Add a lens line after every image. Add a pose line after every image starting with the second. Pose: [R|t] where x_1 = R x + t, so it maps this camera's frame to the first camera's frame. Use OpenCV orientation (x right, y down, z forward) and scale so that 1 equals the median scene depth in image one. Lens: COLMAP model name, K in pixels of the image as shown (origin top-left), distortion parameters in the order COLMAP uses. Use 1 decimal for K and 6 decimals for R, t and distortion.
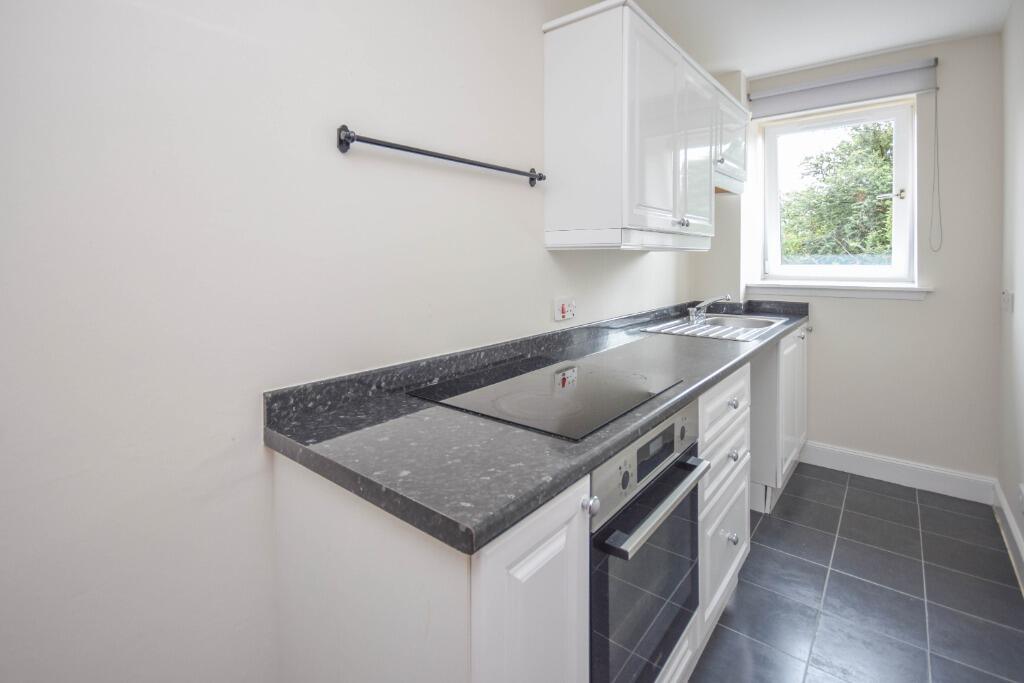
lens RADIAL K [[483.6, 0, 508.6], [0, 483.6, 270.2], [0, 0, 1]] dist [0.002741, 0.000287]
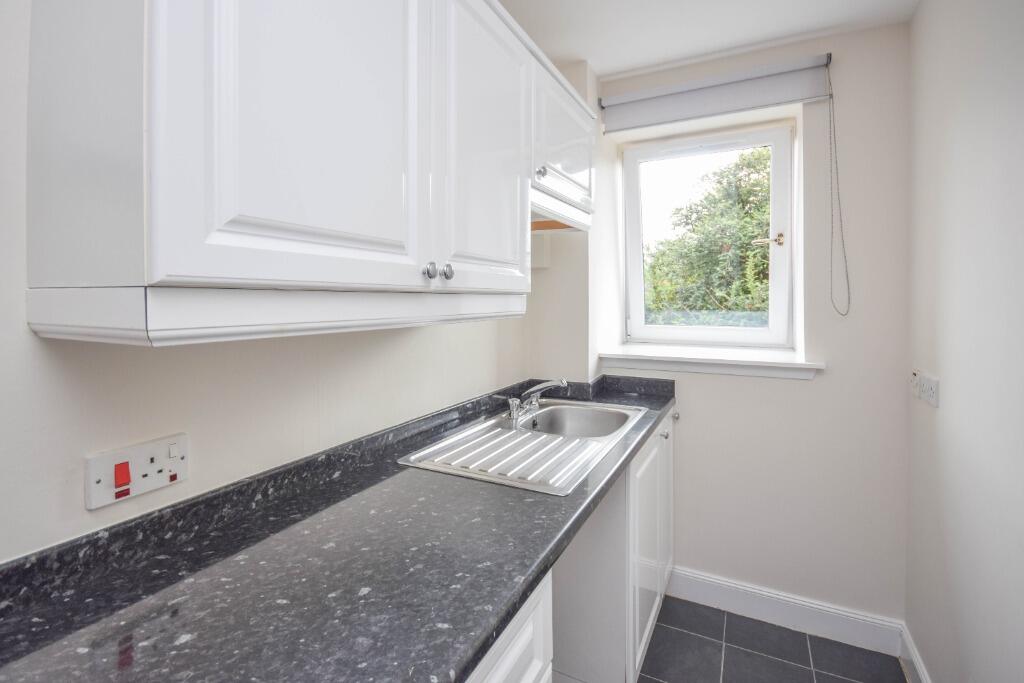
lens RADIAL K [[485.3, 0, 497.8], [0, 485.3, 300.7], [0, 0, 1]] dist [-0.002061, -0.000182]
pose [[0.981616, 0.007198, 0.190730, 0.348113], [-0.002029, 0.999626, -0.027282, -0.057260], [-0.190855, 0.026393, 0.981263, 0.528855]]
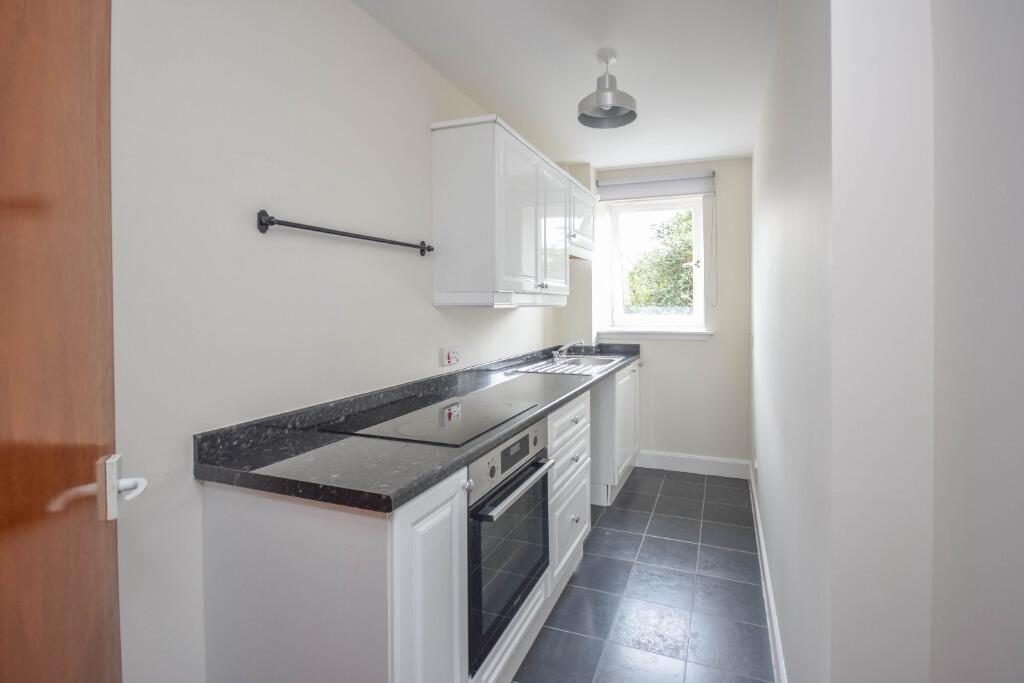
lens RADIAL K [[466.3, 0, 555.4], [0, 466.3, 309.4], [0, 0, 1]] dist [-0.003148, -0.000150]
pose [[0.944154, -0.003160, 0.329489, -0.020517], [0.008801, 0.999839, -0.015630, -0.015857], [-0.329386, 0.017657, 0.944030, -0.196690]]
